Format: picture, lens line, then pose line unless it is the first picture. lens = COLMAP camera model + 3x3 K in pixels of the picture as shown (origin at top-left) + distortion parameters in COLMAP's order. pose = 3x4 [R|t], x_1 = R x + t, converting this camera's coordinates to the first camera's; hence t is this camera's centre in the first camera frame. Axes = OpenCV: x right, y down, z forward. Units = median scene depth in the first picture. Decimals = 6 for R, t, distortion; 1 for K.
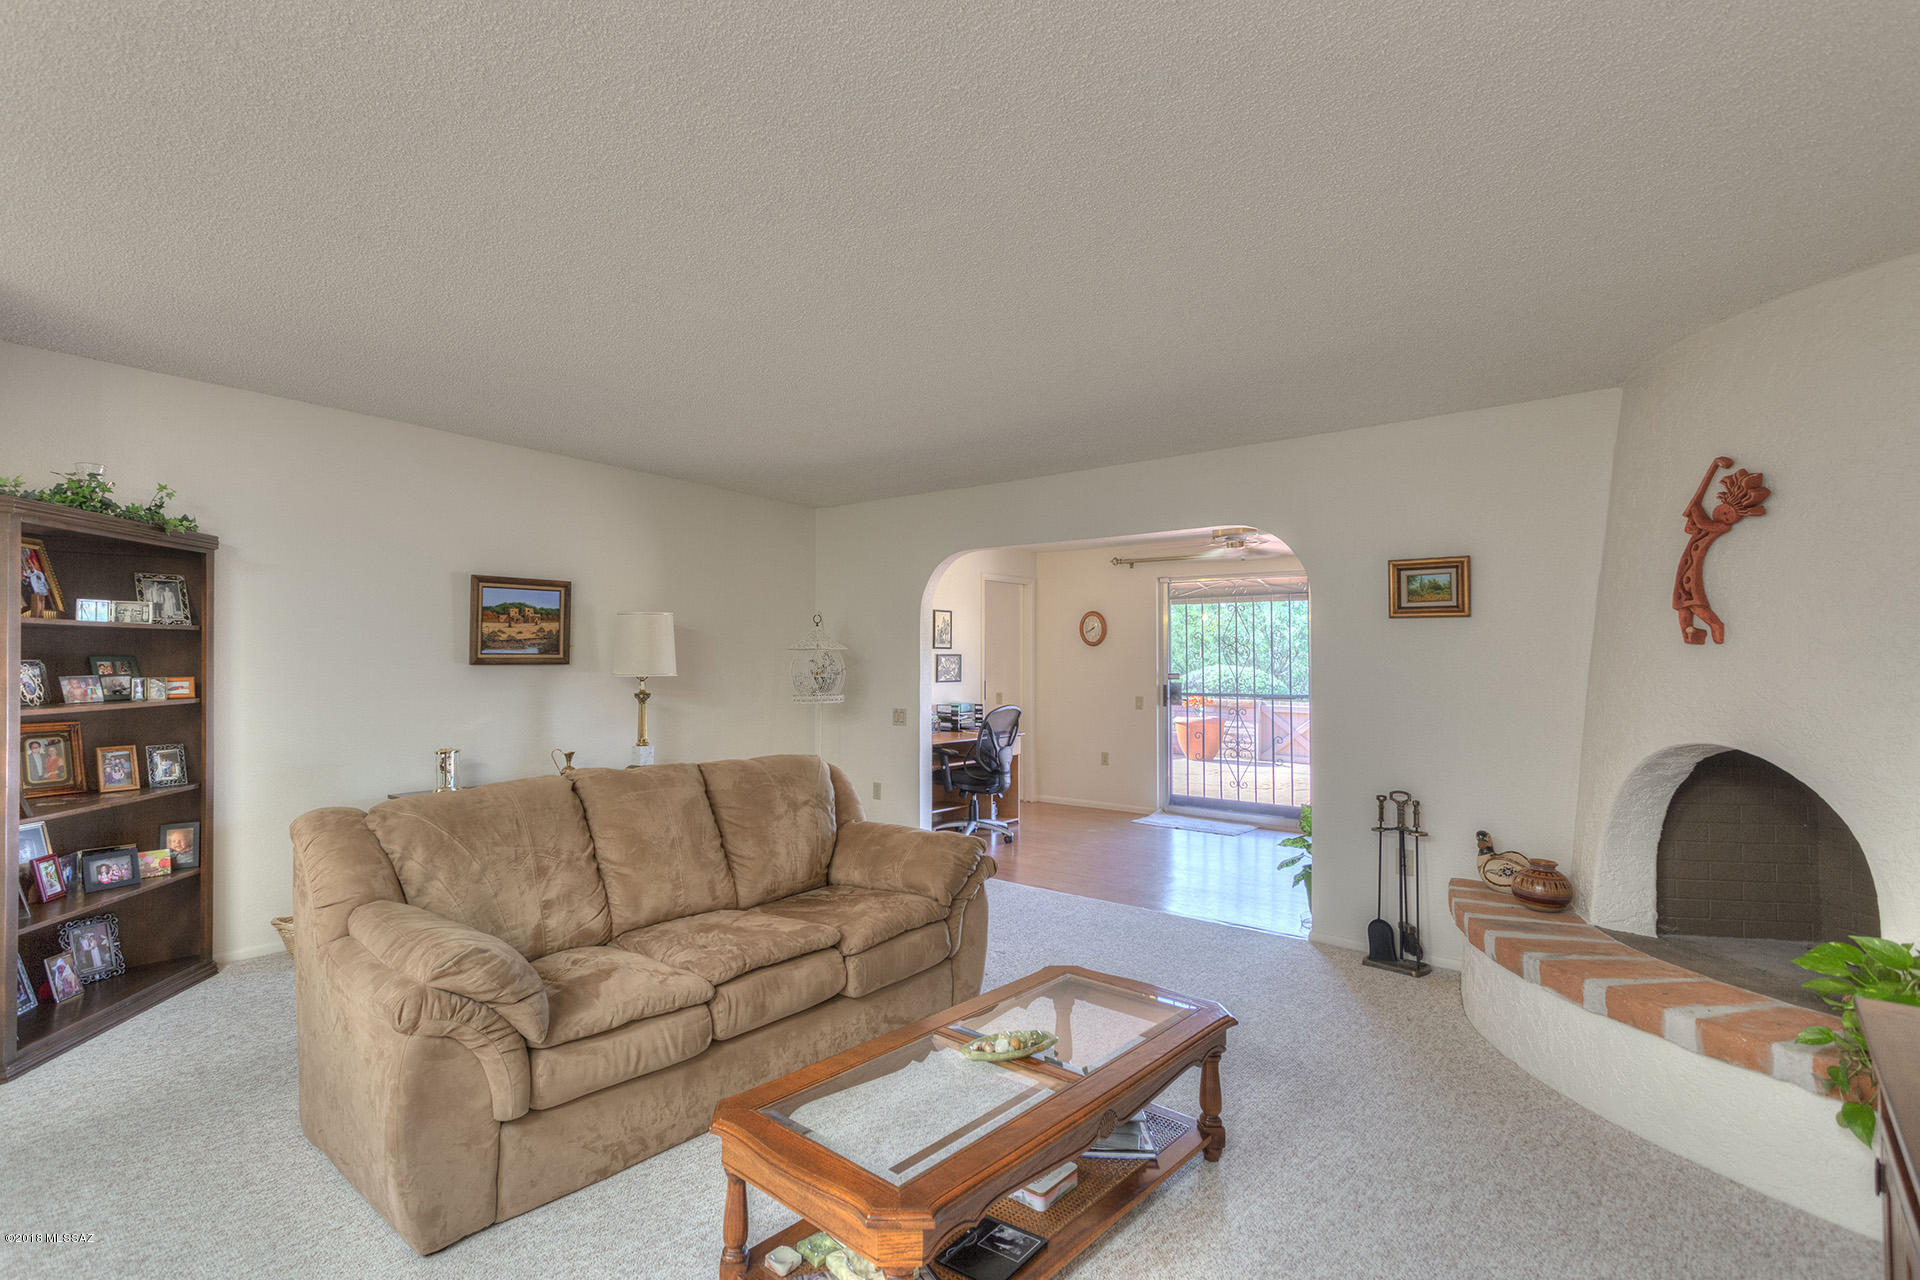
lens RADIAL K [[908.6, 0, 953.4], [0, 908.6, 624.7], [0, 0, 1]] dist [0.000295, 0.003183]
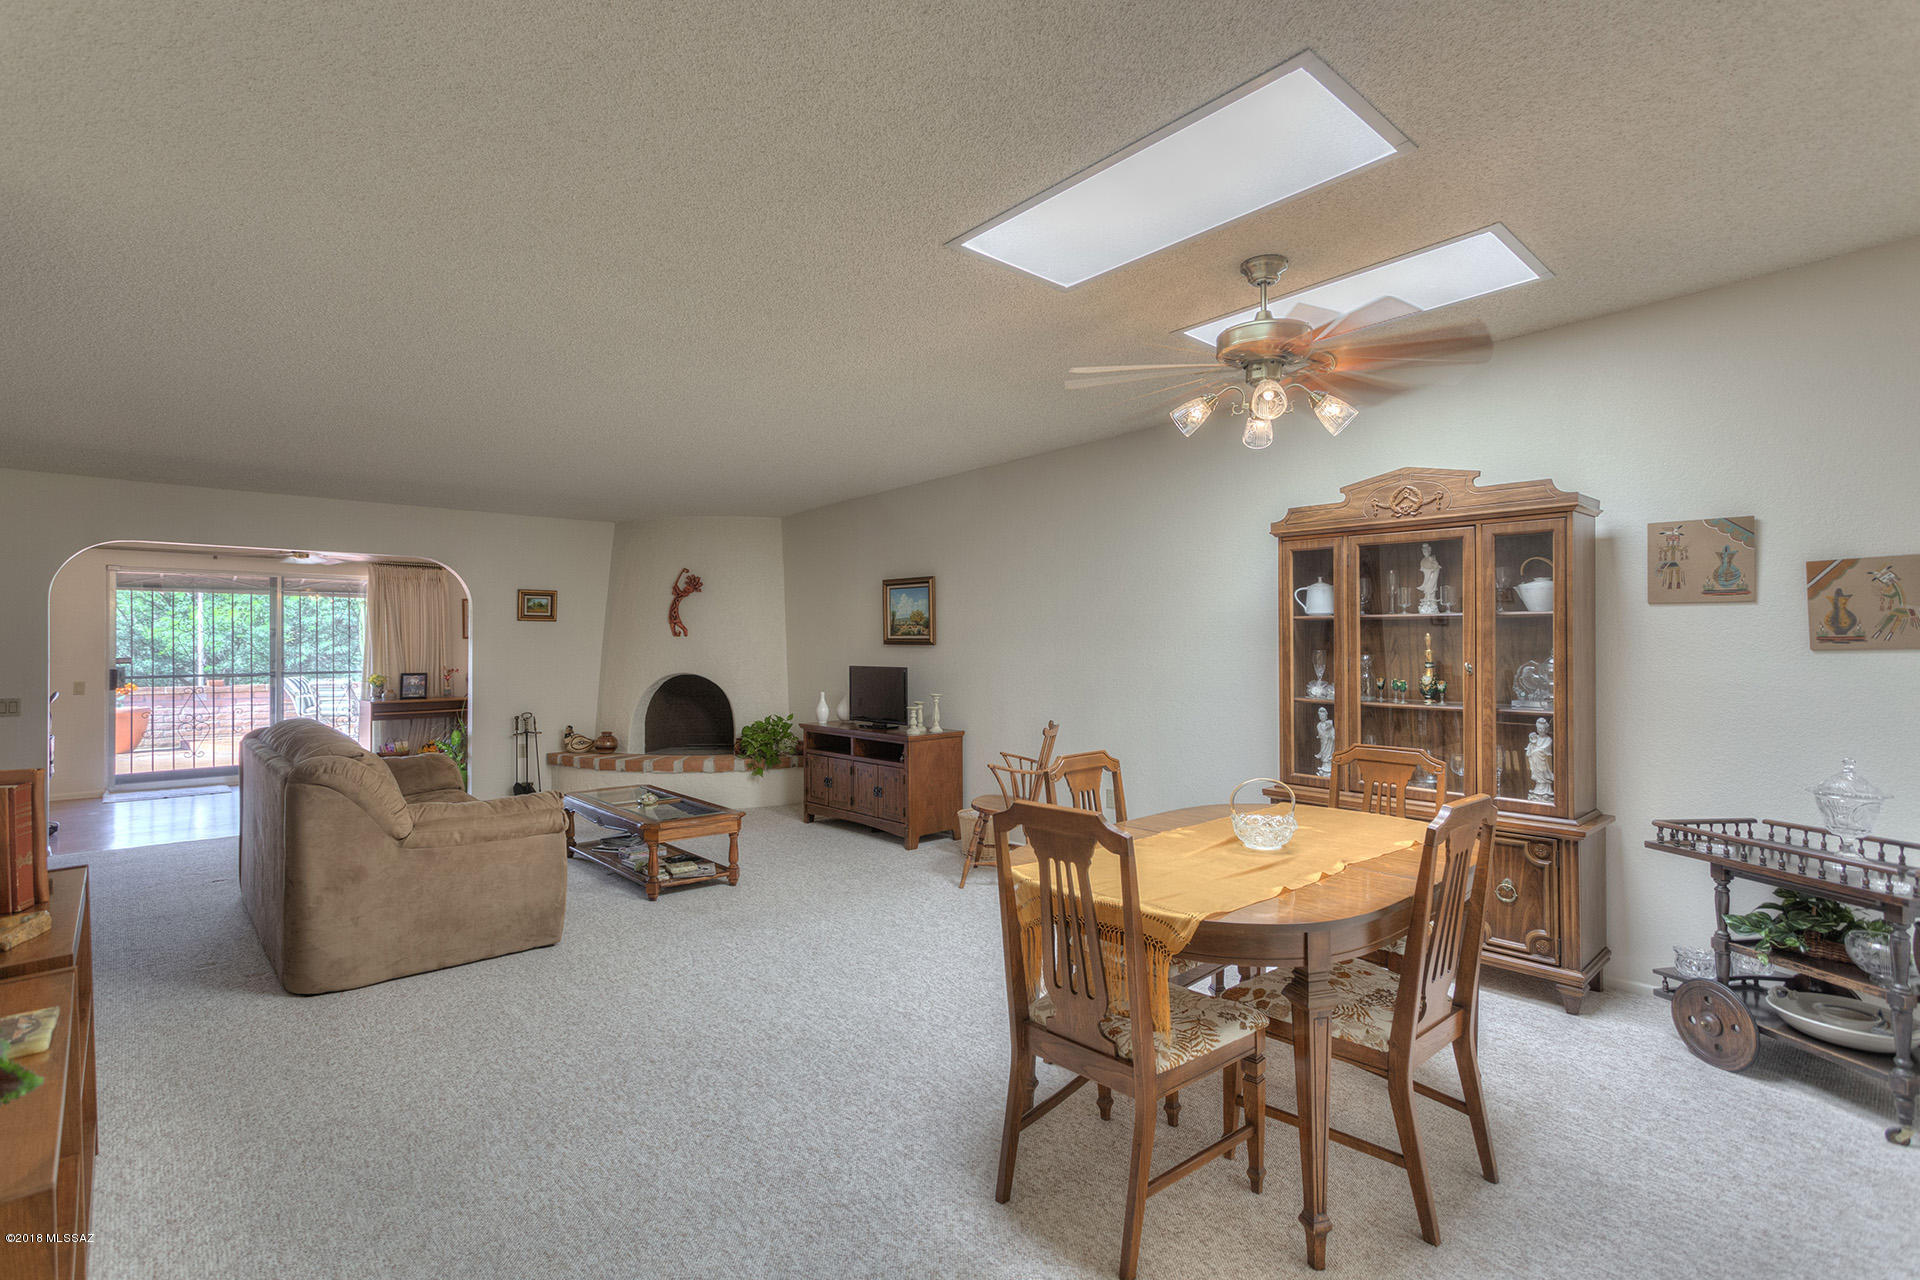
lens RADIAL K [[908.6, 0, 954.9], [0, 908.6, 632.5], [0, 0, 1]] dist [0.000295, 0.003183]
pose [[0.177003, -0.000030, 0.984210, -1.209335], [-0.032880, 0.999442, 0.005944, -0.023958], [-0.983661, -0.033413, 0.176903, -0.207337]]
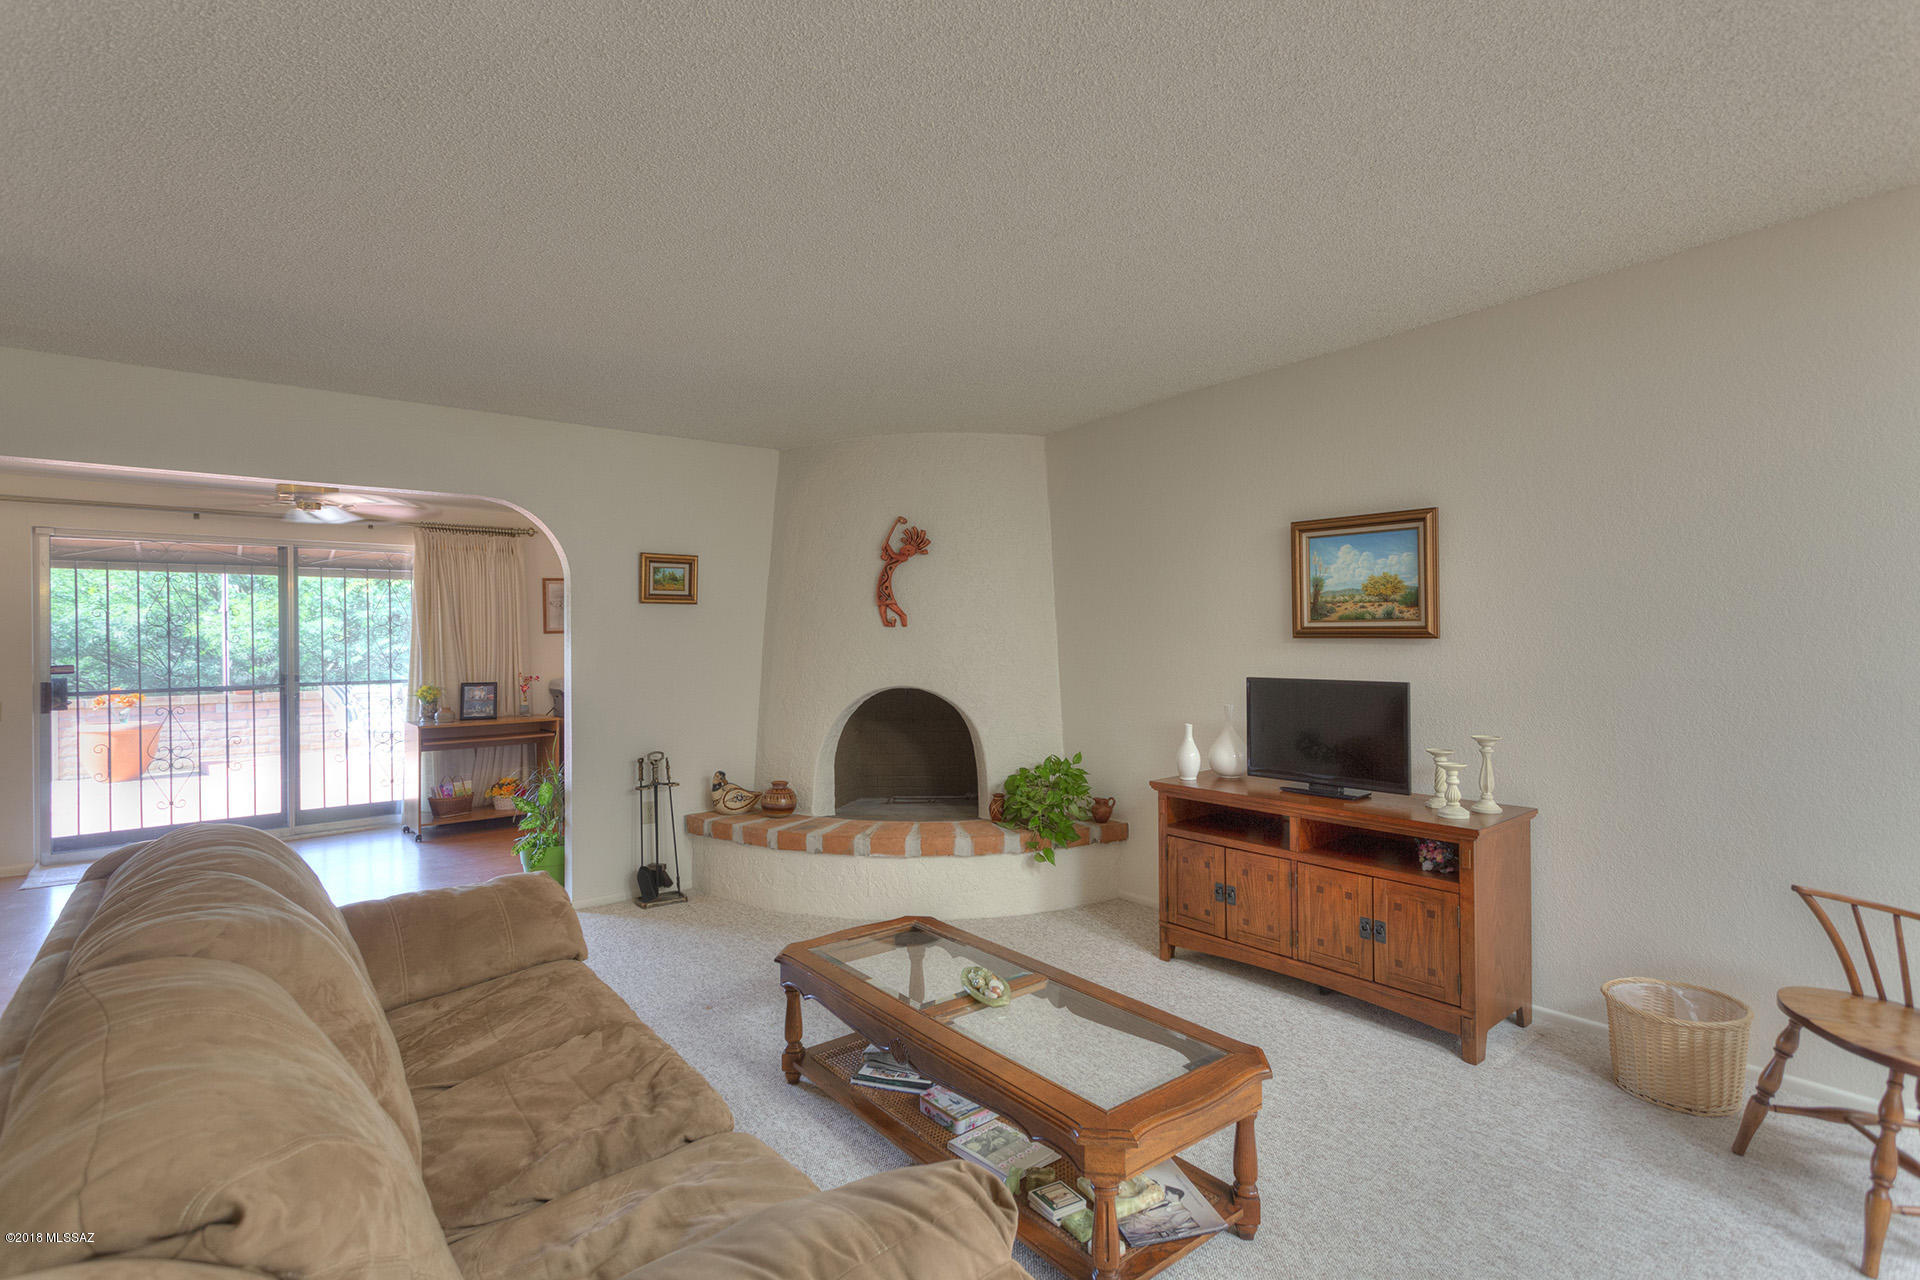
lens RADIAL K [[908.6, 0, 953.7], [0, 908.6, 631.4], [0, 0, 1]] dist [0.000295, 0.003183]
pose [[0.231288, -0.008618, 0.972847, -0.555697], [-0.024807, 0.999583, 0.014752, 0.001226], [-0.972569, -0.027546, 0.230978, 0.357266]]
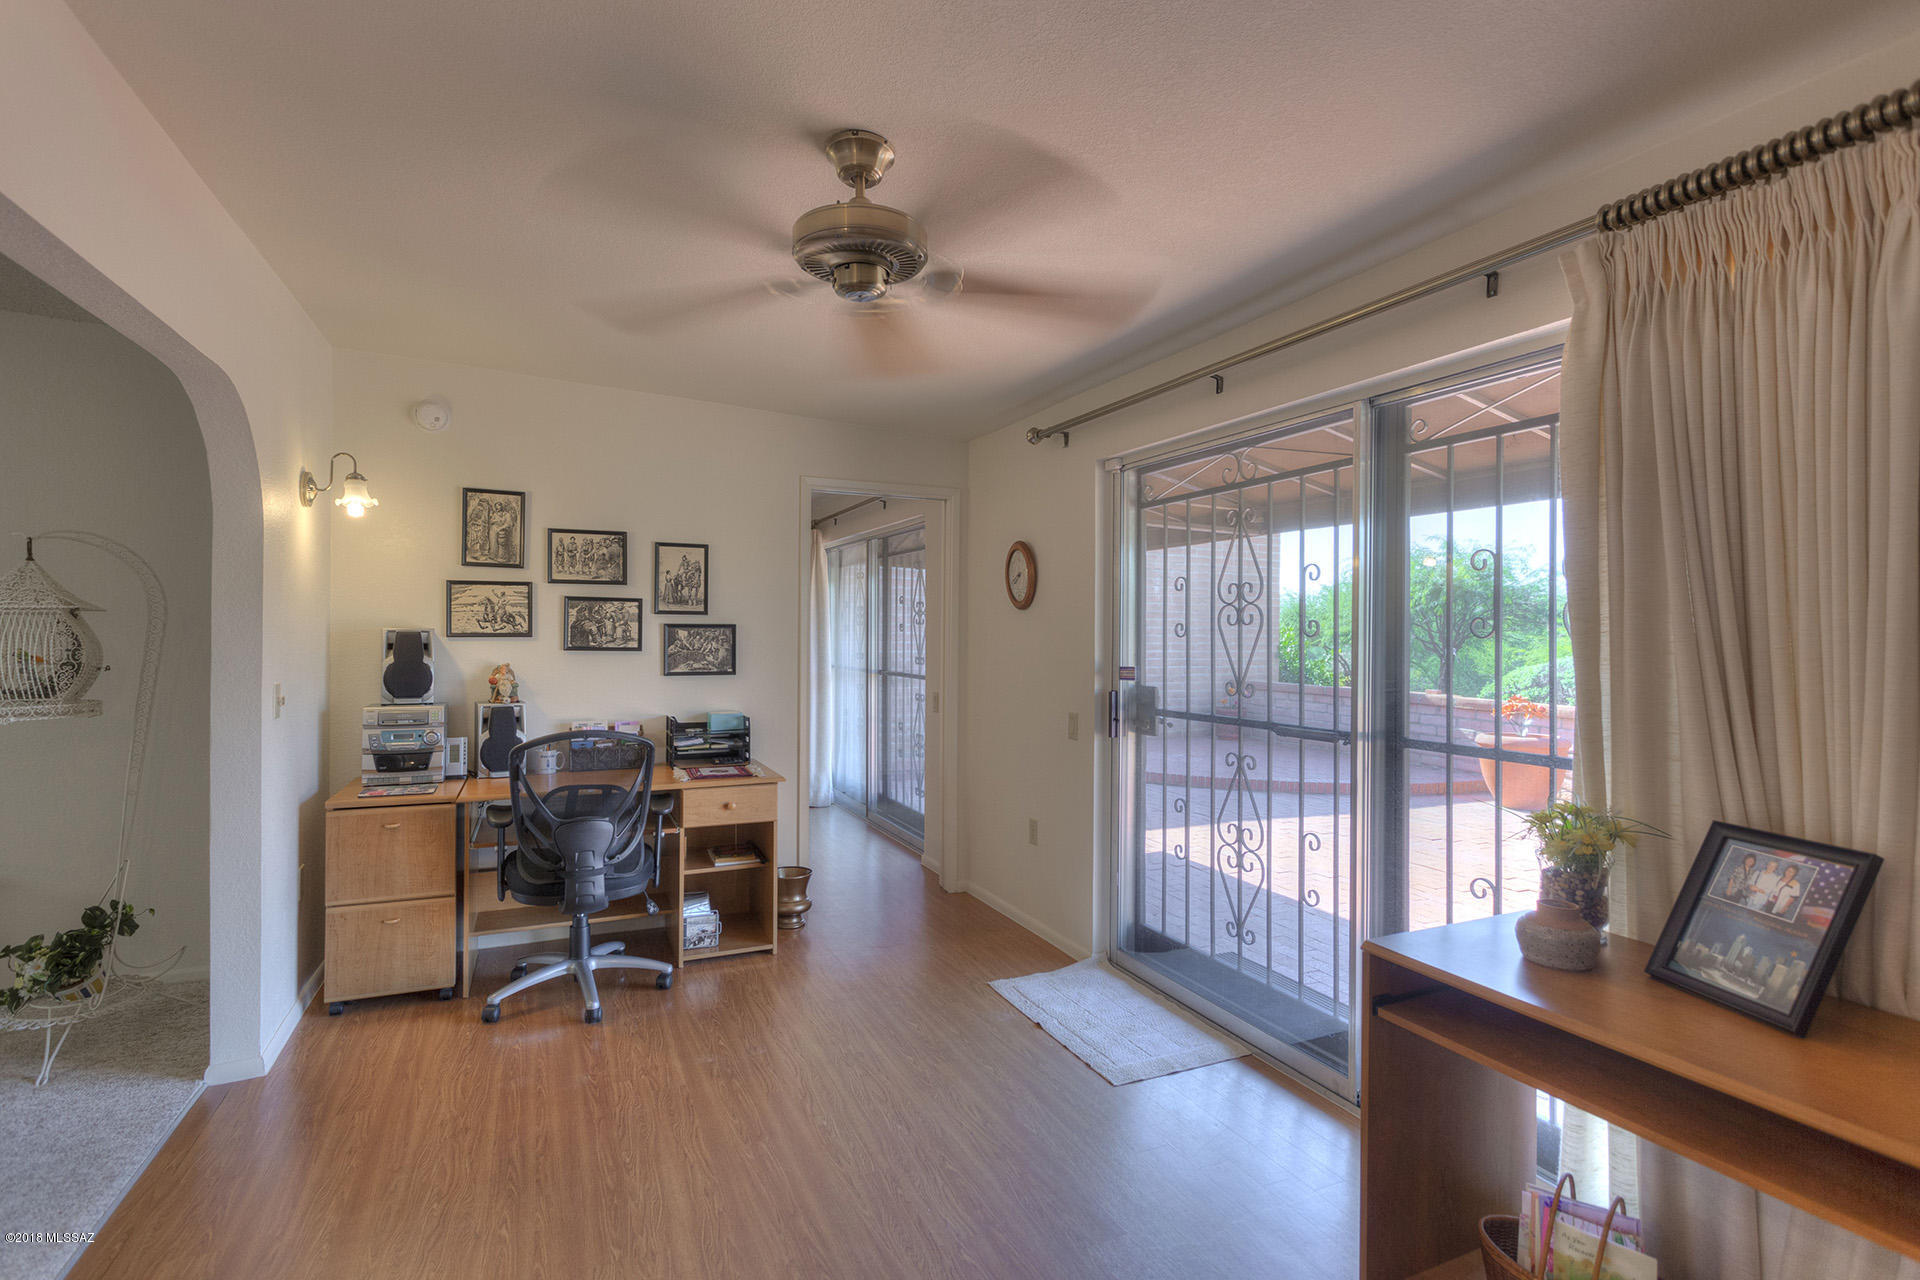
lens RADIAL K [[908.6, 0, 943.2], [0, 908.6, 638.6], [0, 0, 1]] dist [0.000295, 0.003183]
pose [[0.879405, 0.006724, -0.476028, 0.752441], [0.010802, 0.999361, 0.034072, 0.046341], [0.475953, -0.035105, 0.878770, 1.113119]]
